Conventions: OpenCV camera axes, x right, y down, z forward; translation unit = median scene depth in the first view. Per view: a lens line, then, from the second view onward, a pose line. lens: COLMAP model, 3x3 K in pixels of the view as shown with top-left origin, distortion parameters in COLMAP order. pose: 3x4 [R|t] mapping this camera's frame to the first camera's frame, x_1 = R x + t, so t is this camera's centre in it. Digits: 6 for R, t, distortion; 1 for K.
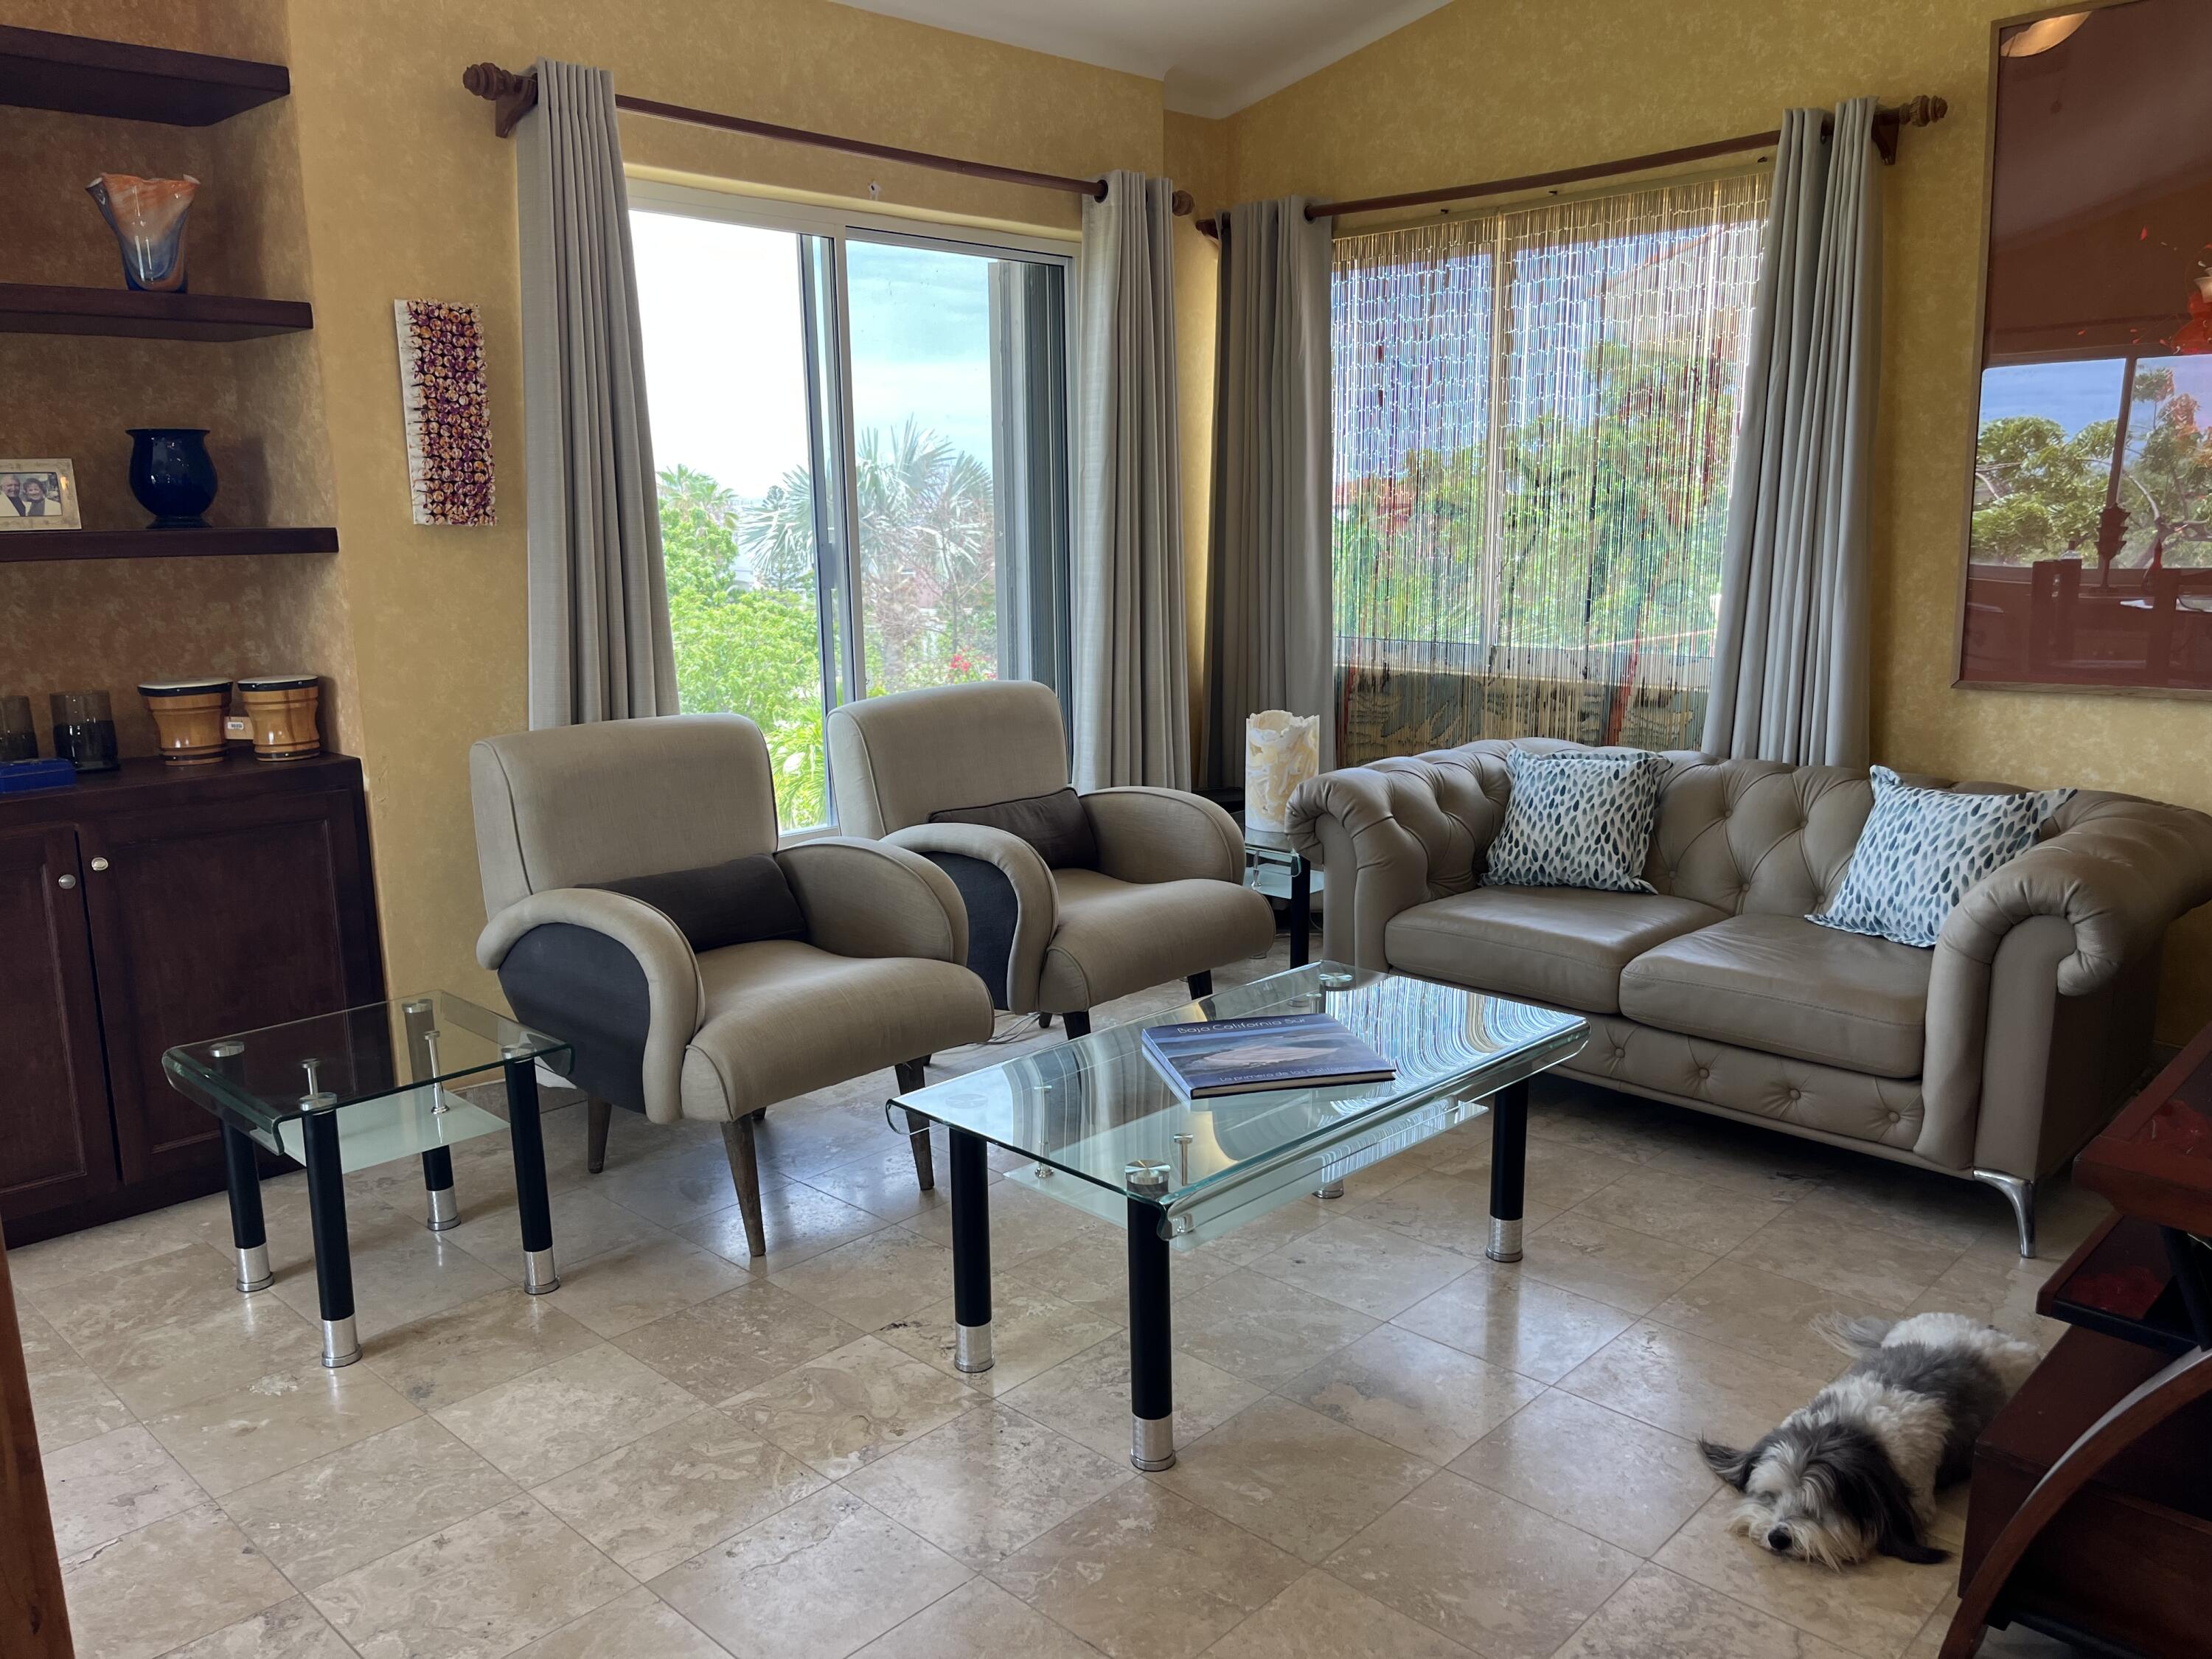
lens RADIAL K [[1676.9, 0, 1096.4], [0, 1676.9, 848.3], [0, 0, 1]] dist [0.062921, -0.079729]
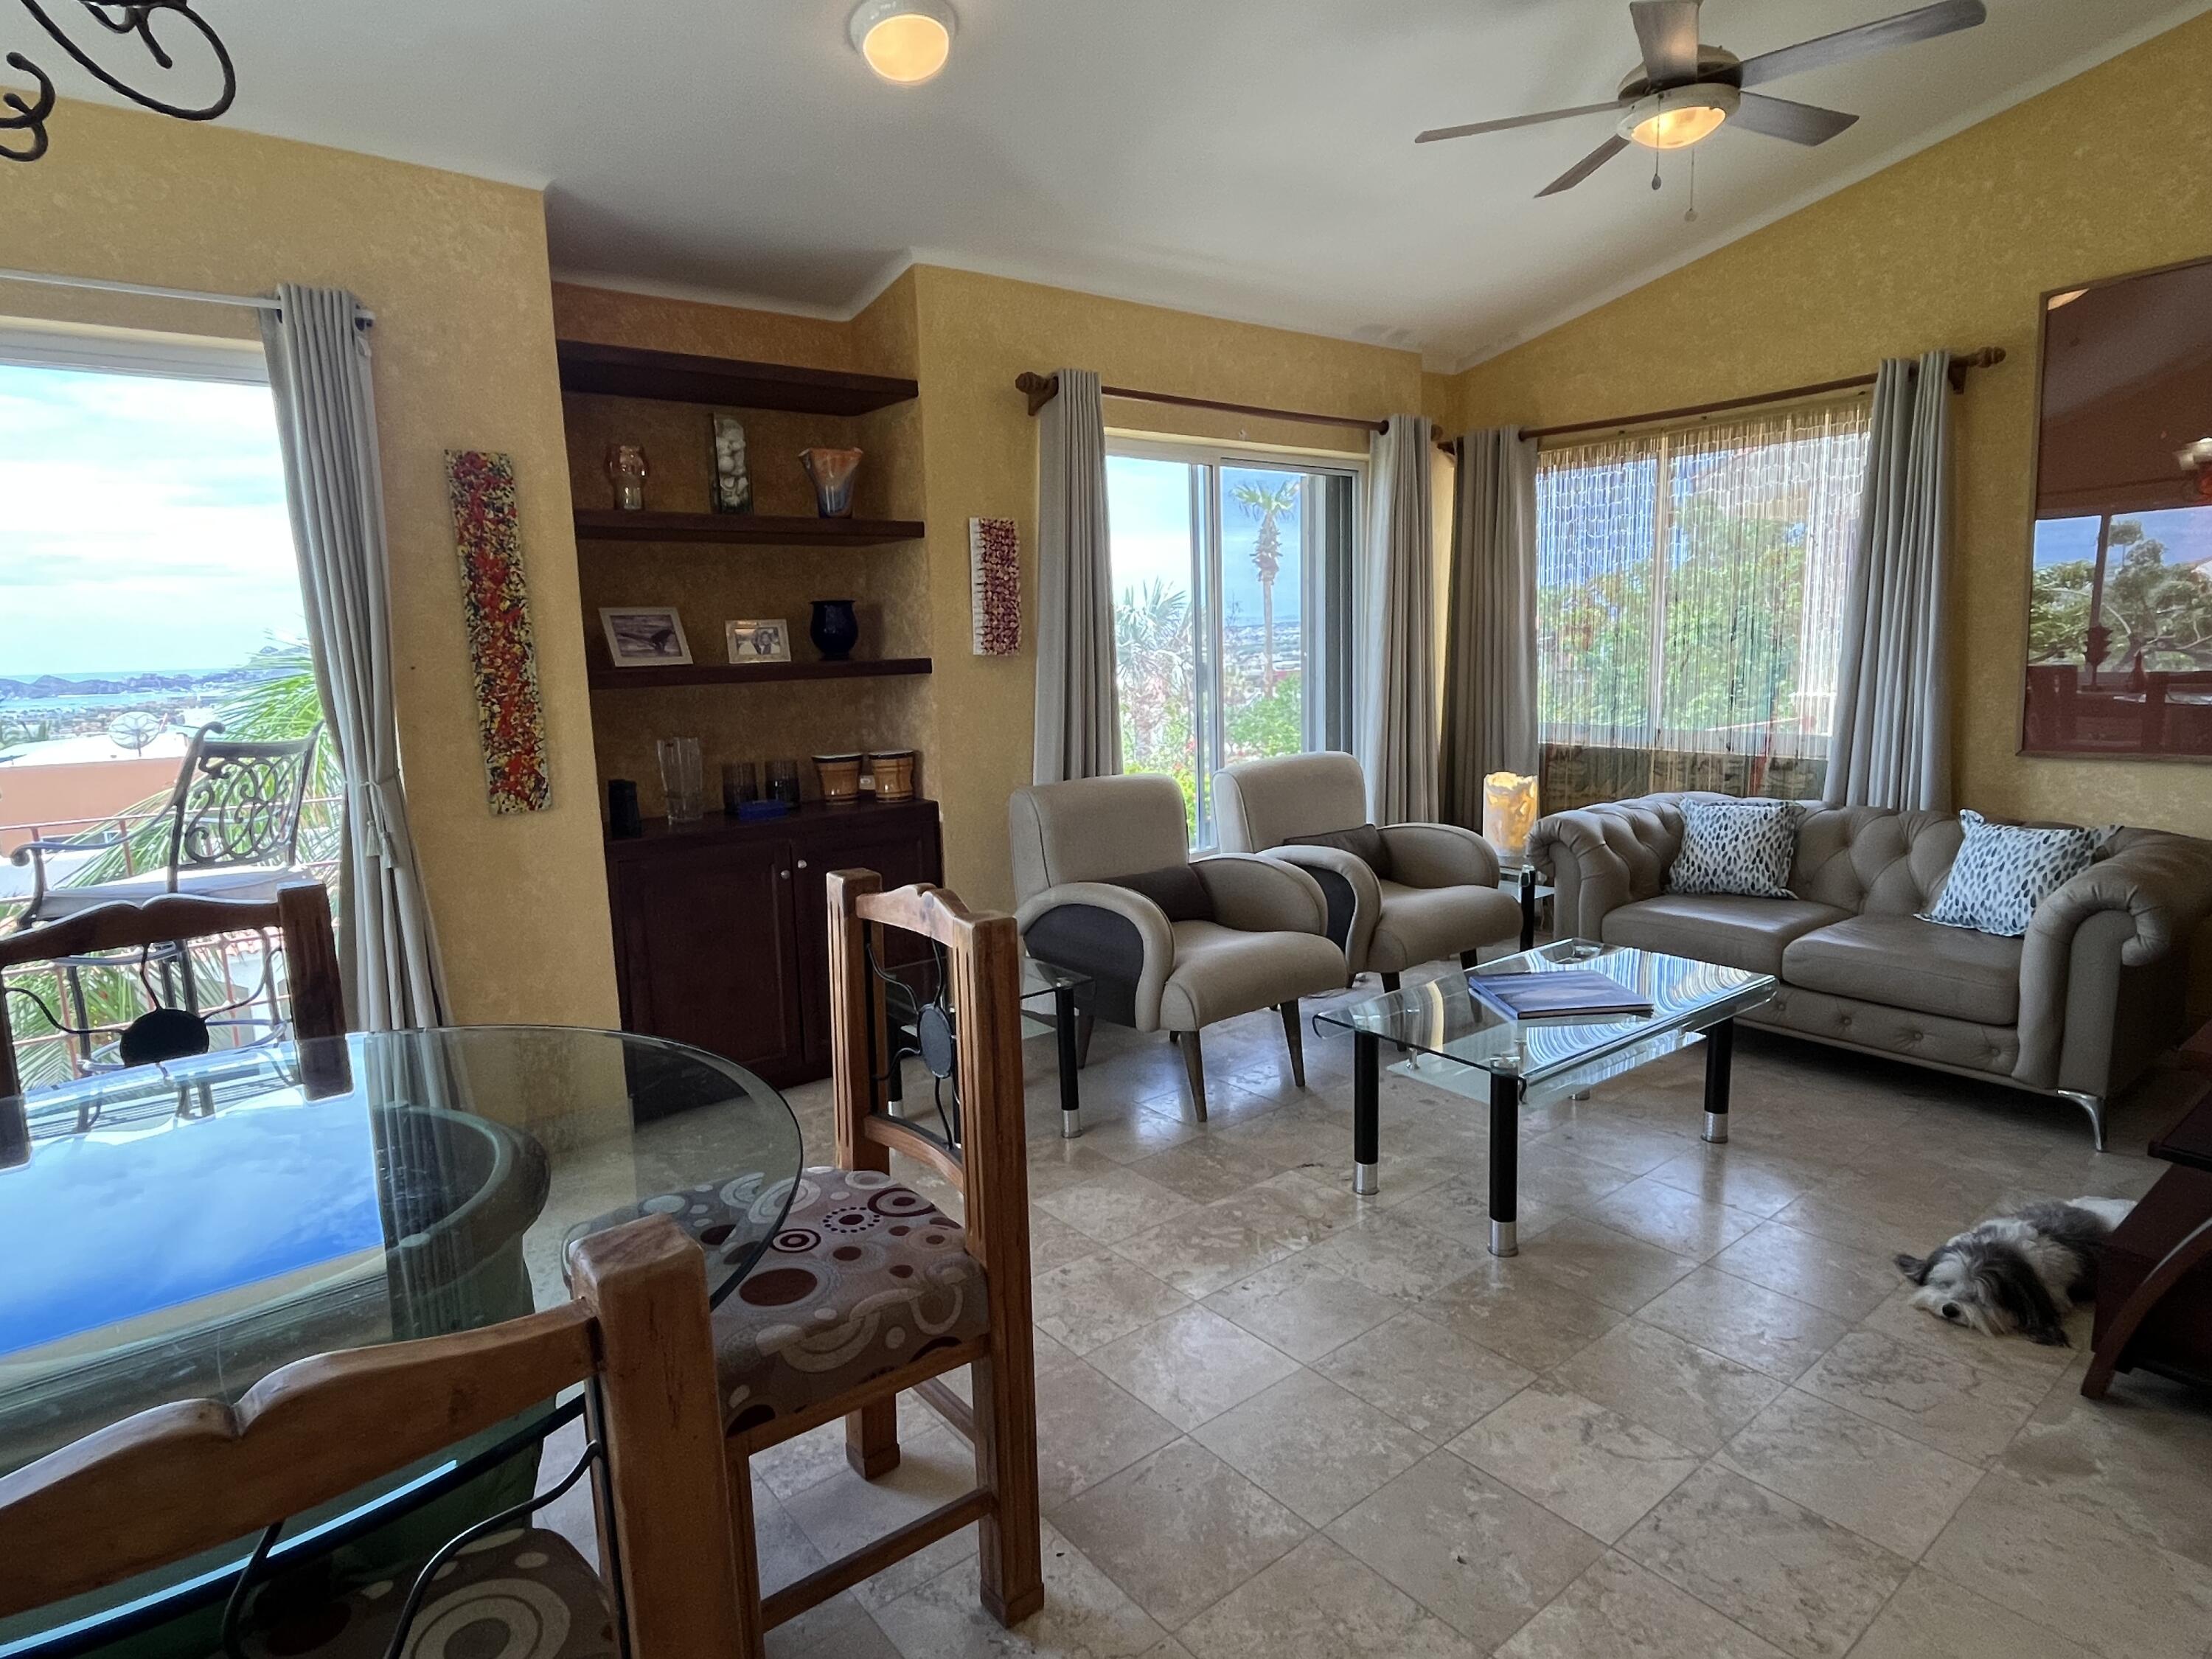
lens RADIAL K [[1228.8, 0, 1108.7], [0, 1228.8, 824.9], [0, 0, 1]] dist [-0.002110, -0.000455]
pose [[0.991082, 0.004581, -0.133171, -0.122859], [-0.010967, 0.998822, -0.047259, 0.021975], [0.132798, 0.048298, 0.989966, -0.123326]]
